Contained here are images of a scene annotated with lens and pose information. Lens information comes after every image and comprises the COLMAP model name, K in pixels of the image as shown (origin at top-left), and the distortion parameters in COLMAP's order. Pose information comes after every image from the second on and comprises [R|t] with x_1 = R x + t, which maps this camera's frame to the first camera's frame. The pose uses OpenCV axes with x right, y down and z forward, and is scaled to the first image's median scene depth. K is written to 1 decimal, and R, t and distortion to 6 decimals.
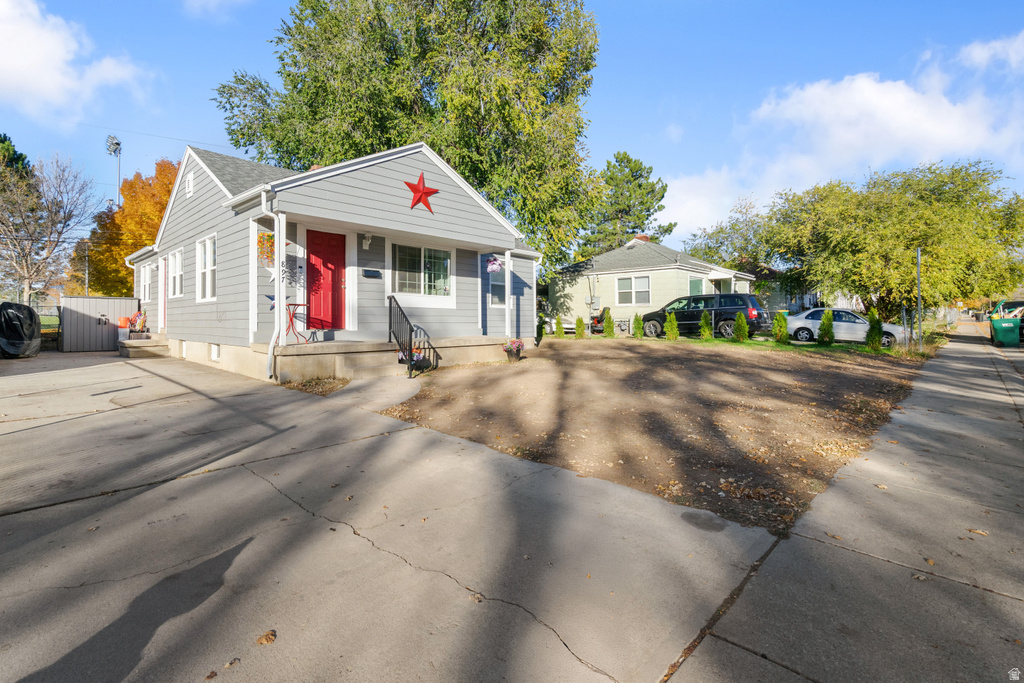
lens RADIAL K [[472.9, 0, 510.4], [0, 472.9, 320.8], [0, 0, 1]] dist [-0.004607, 0.001160]
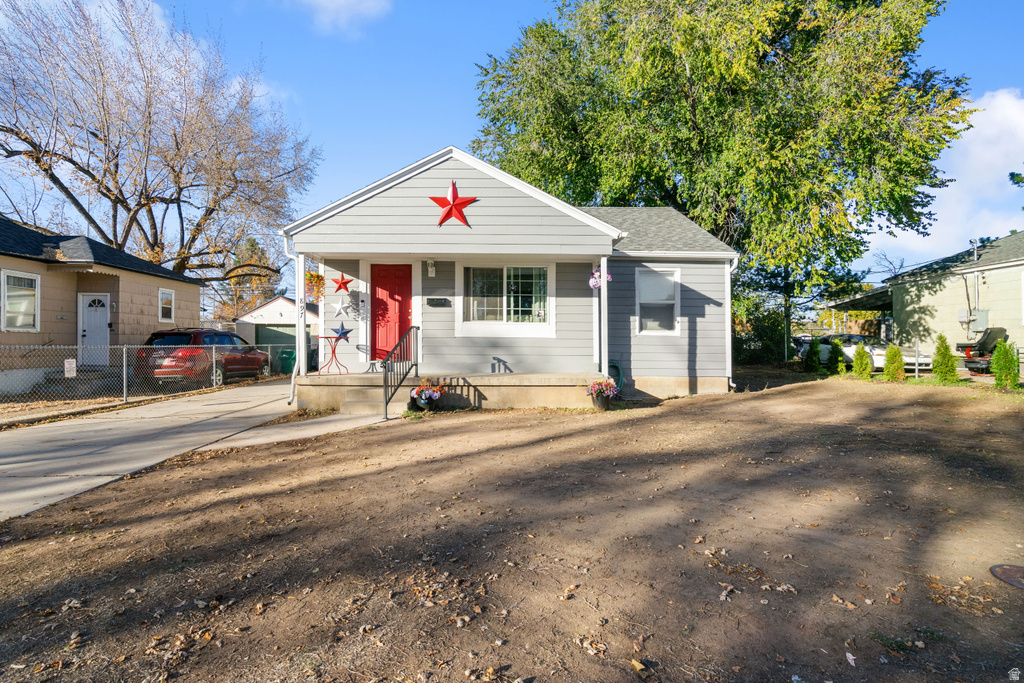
lens RADIAL K [[472.9, 0, 503.8], [0, 472.9, 347.5], [0, 0, 1]] dist [-0.004607, 0.001160]
pose [[0.682248, 0.013282, -0.731000, 0.436859], [-0.006074, 0.999903, 0.012498, -0.019299], [0.731095, -0.004087, 0.682263, 0.403639]]
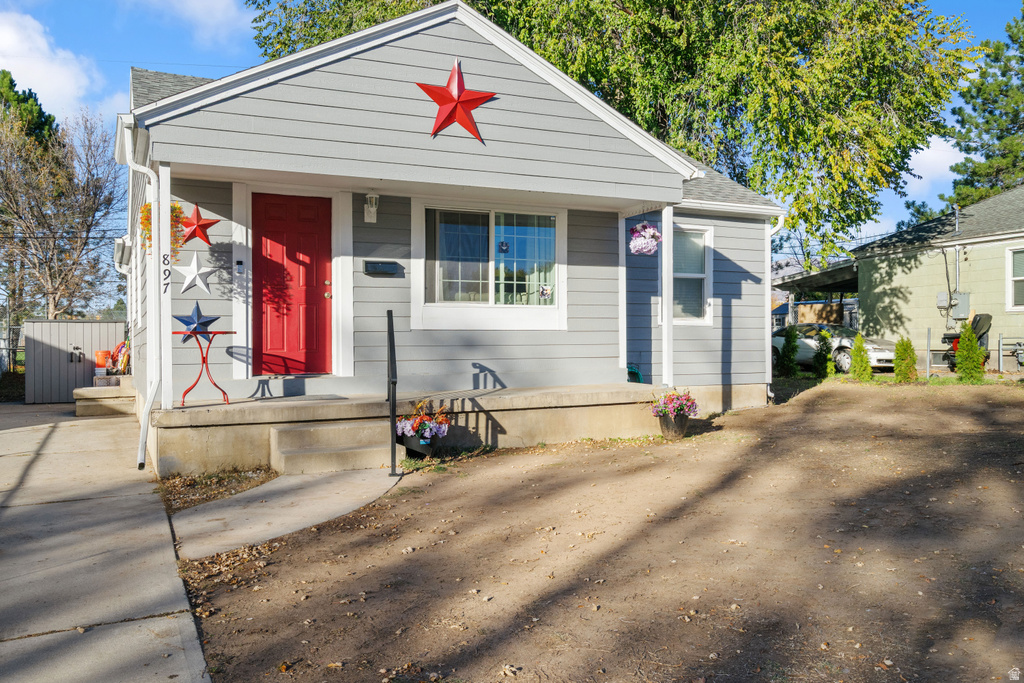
lens RADIAL K [[840.4, 0, 534.6], [0, 840.4, 353.0], [0, 0, 1]] dist [0.005790, -0.002431]
pose [[0.934858, -0.007061, -0.354951, 0.175699], [0.012053, 0.999857, 0.011852, -0.012742], [0.354817, -0.015358, 0.934810, 0.164378]]
